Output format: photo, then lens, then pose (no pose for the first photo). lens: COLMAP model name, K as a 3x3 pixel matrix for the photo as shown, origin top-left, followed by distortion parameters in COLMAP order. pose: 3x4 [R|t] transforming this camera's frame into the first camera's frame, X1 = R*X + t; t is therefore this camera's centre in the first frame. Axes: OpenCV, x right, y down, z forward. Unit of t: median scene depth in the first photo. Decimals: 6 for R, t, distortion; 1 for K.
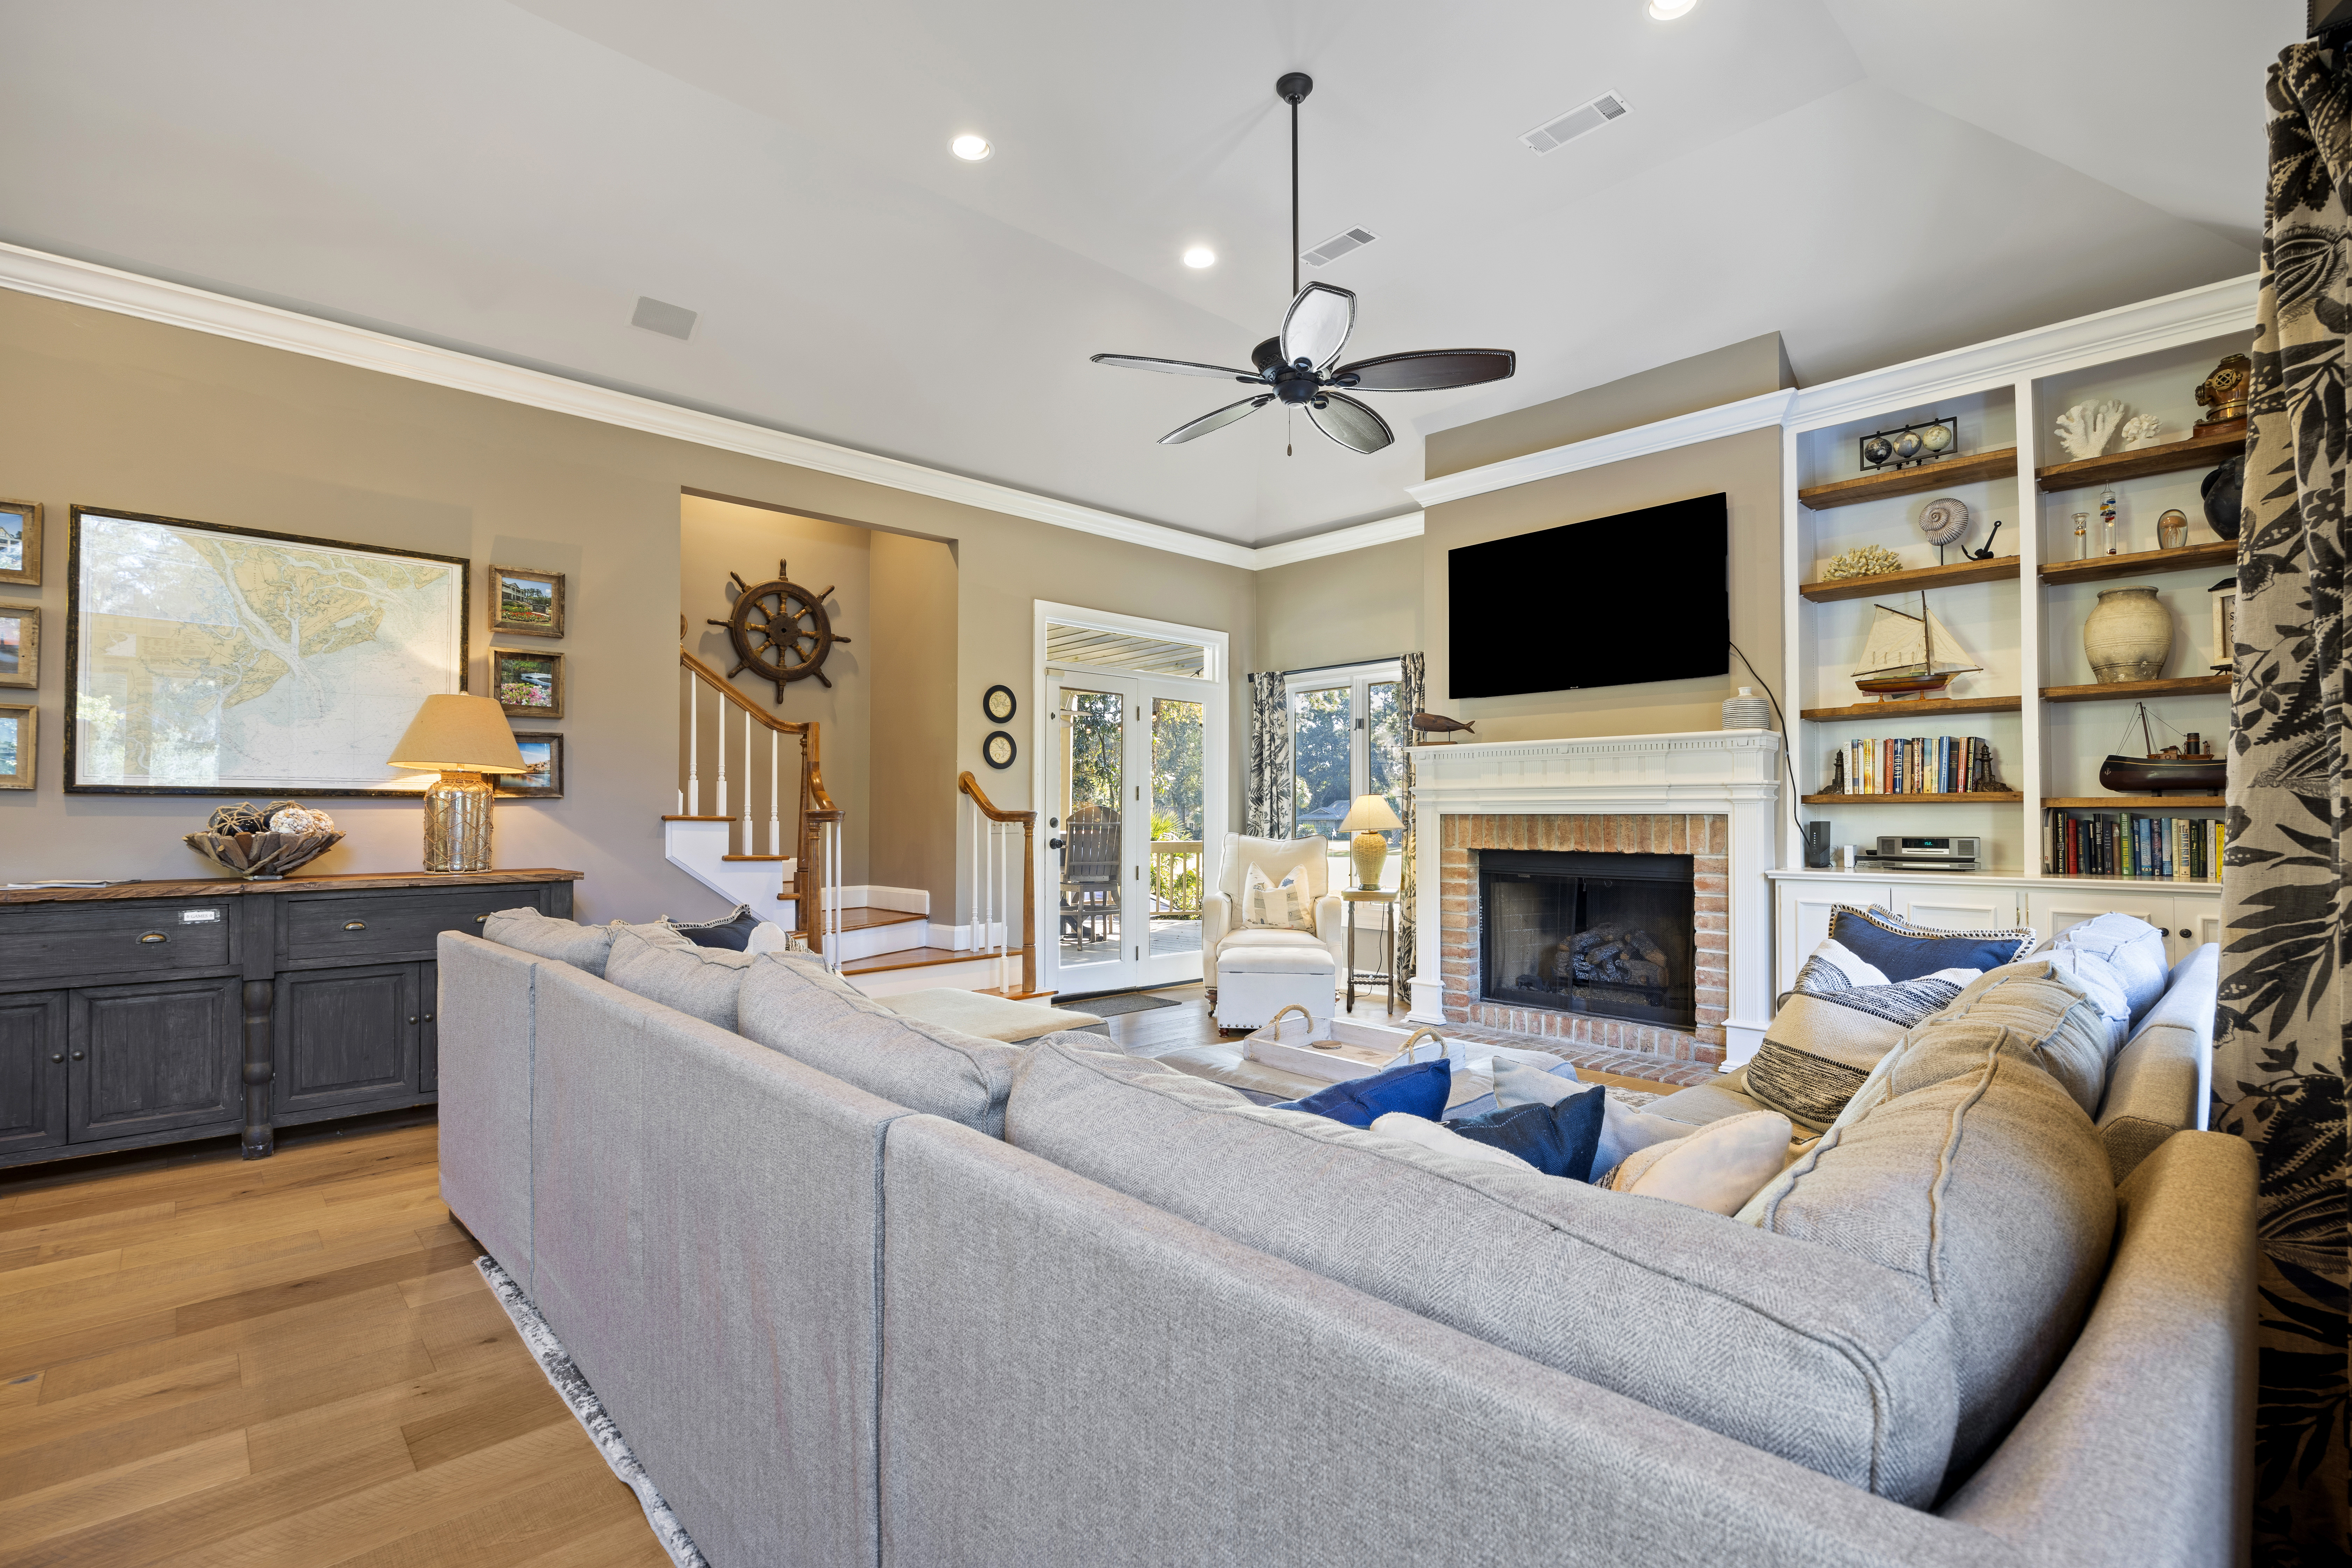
lens RADIAL K [[1084.7, 0, 1143.5], [0, 1084.7, 789.6], [0, 0, 1]] dist [0.000971, -0.002193]
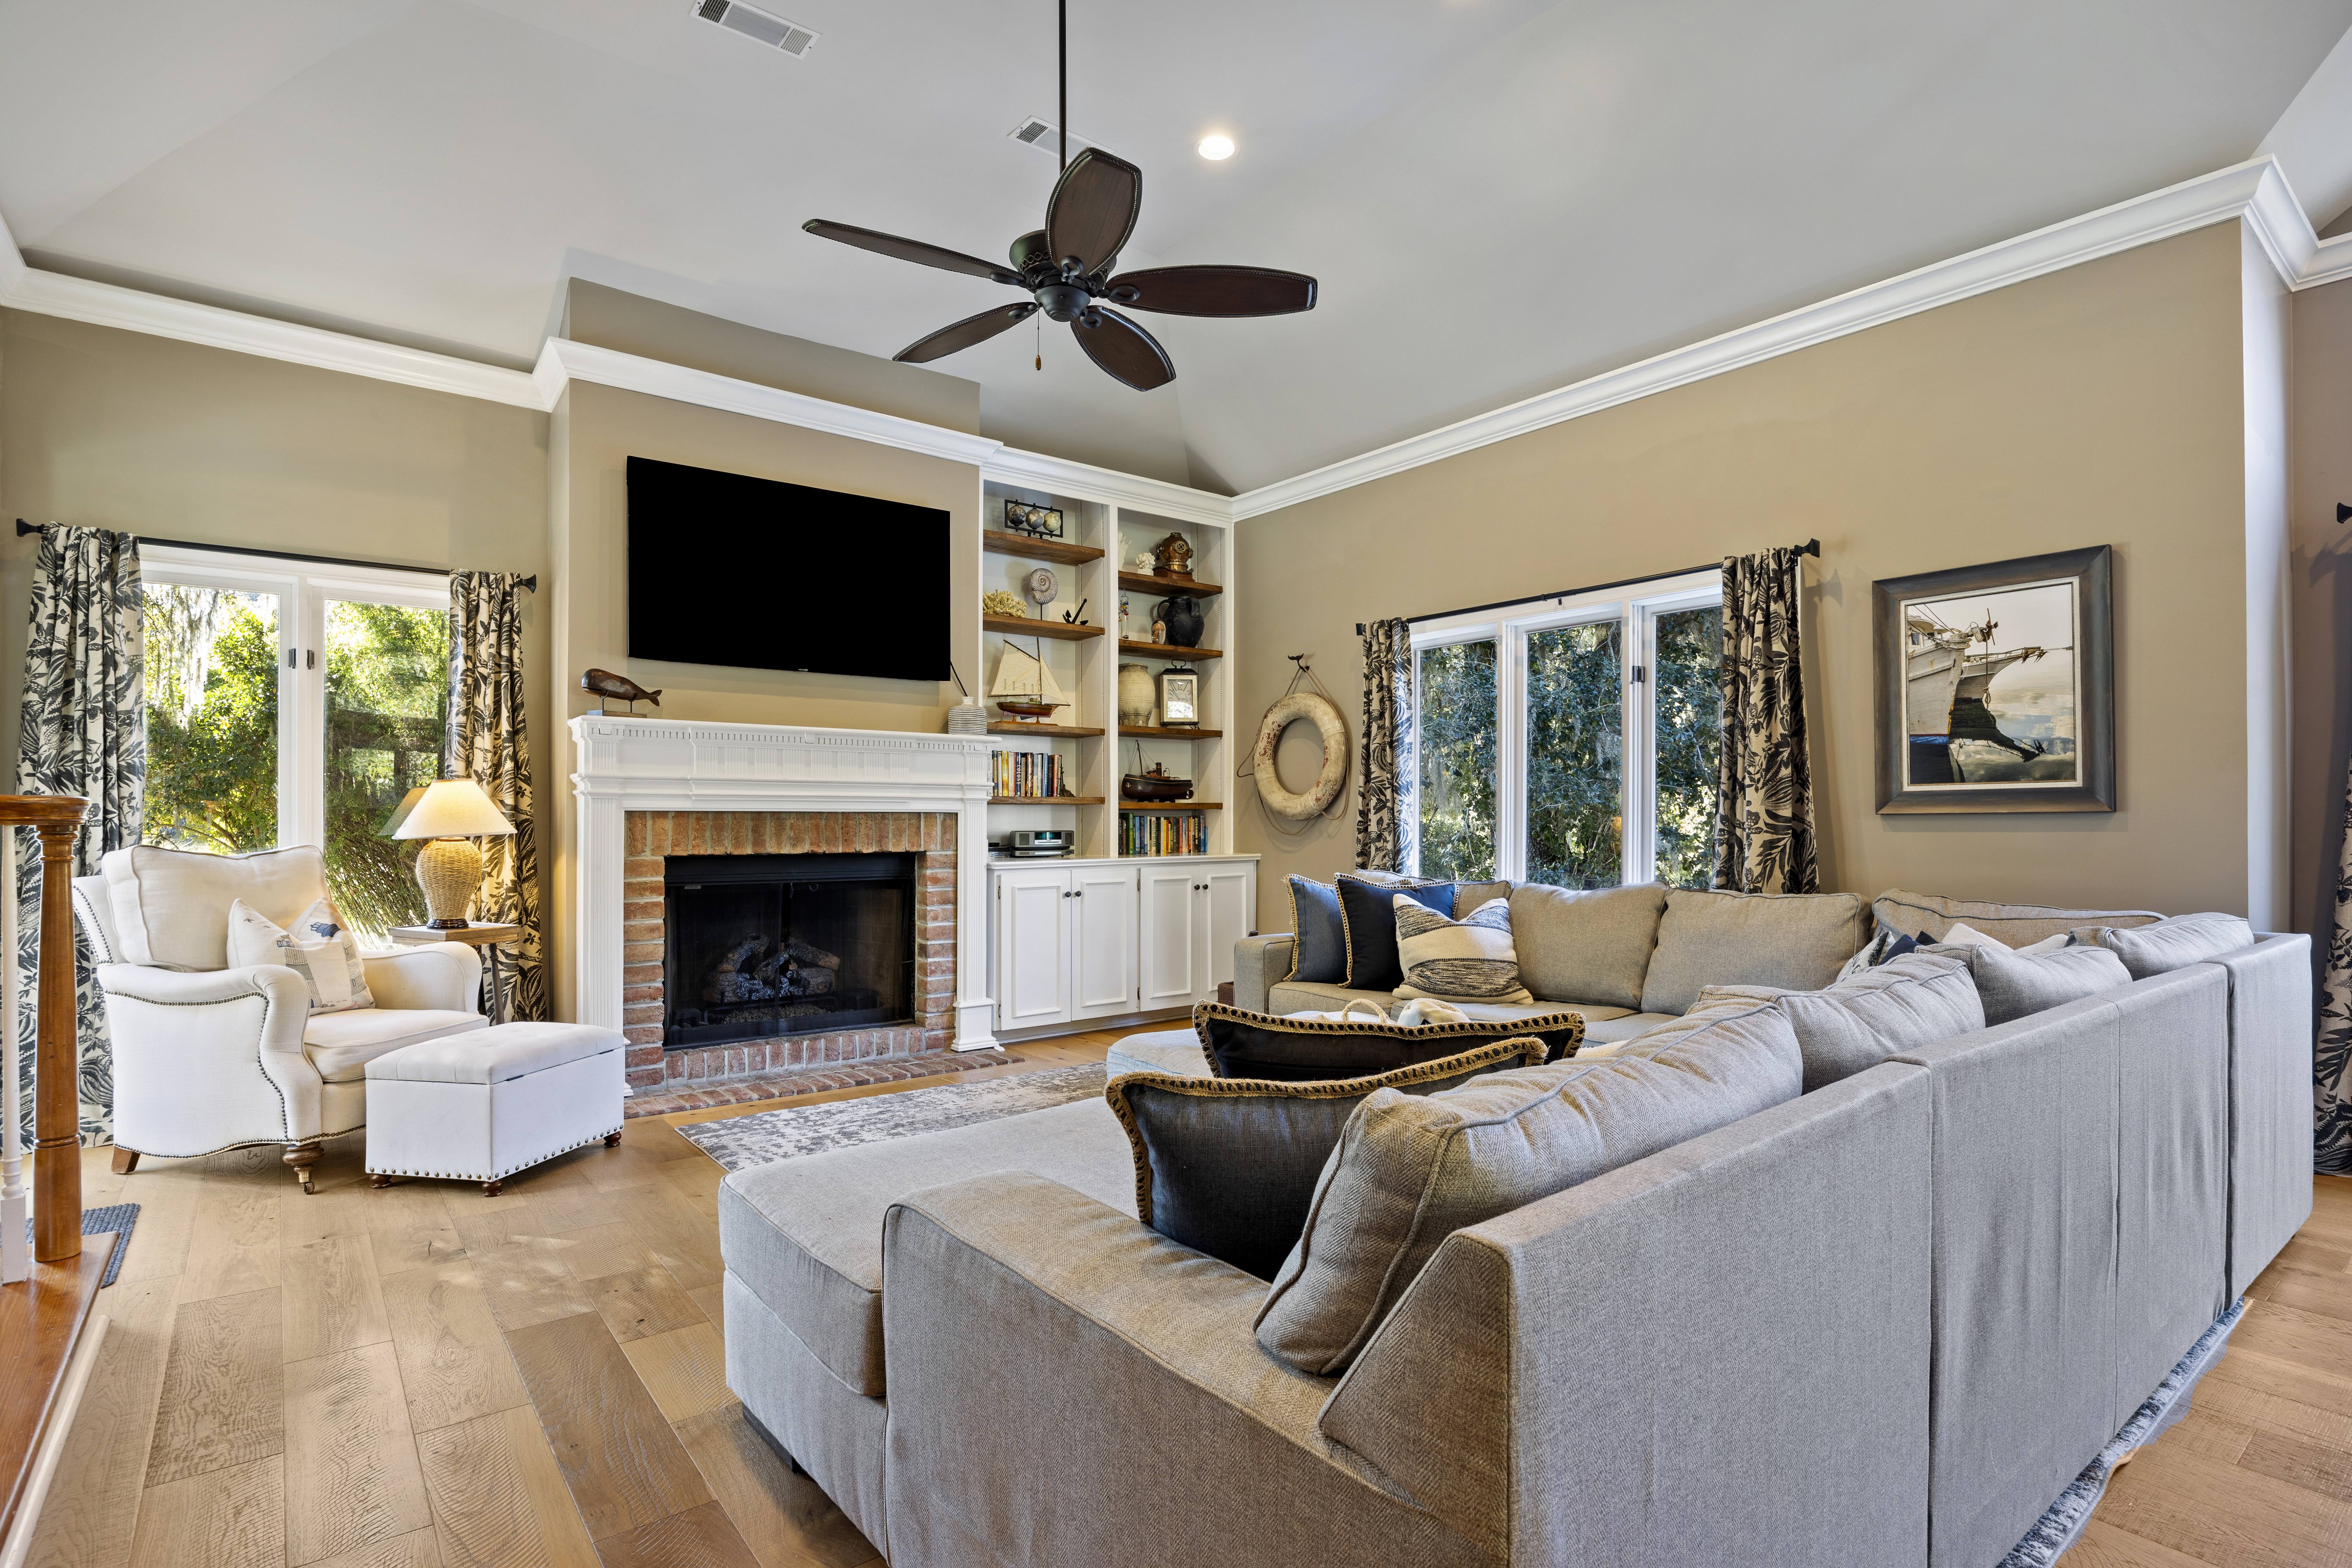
lens RADIAL K [[1136.0, 0, 1182.2], [0, 1136.0, 811.0], [0, 0, 1]] dist [-0.013872, -0.000106]
pose [[0.081090, 0.005651, 0.996691, -0.551484], [-0.025532, 0.999668, -0.003590, 0.018960], [-0.996380, -0.025156, 0.081208, 0.668166]]
